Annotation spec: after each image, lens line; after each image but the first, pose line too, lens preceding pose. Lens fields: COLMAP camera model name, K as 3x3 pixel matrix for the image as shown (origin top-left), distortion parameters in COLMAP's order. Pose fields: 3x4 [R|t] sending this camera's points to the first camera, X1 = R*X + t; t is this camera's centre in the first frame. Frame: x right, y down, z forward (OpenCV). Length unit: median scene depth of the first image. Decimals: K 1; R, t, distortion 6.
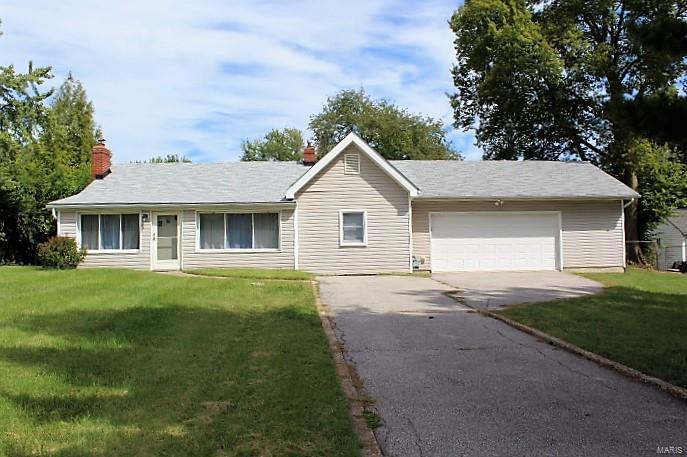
lens RADIAL K [[401.9, 0, 346.9], [0, 401.9, 224.9], [0, 0, 1]] dist [-0.031568, 0.000663]
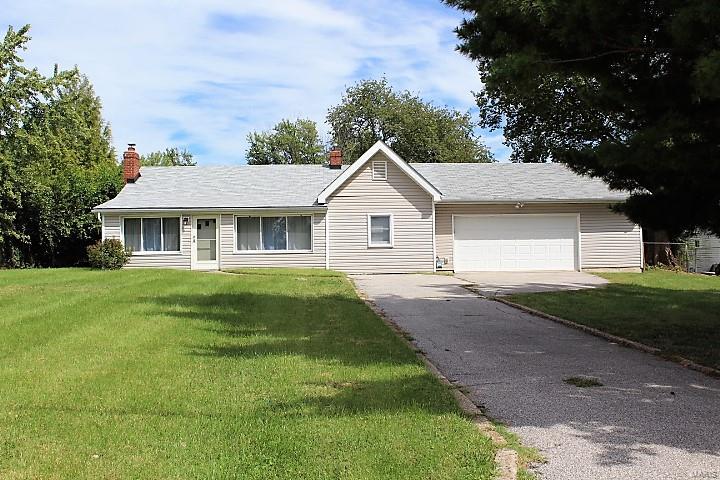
lens RADIAL K [[467.8, 0, 355.9], [0, 467.8, 240.2], [0, 0, 1]] dist [-0.004191, -0.002339]
pose [[0.999894, -0.002209, -0.014376, -0.030830], [0.002669, 0.999482, 0.032056, -0.005910], [0.014298, -0.032091, 0.999383, -0.238270]]
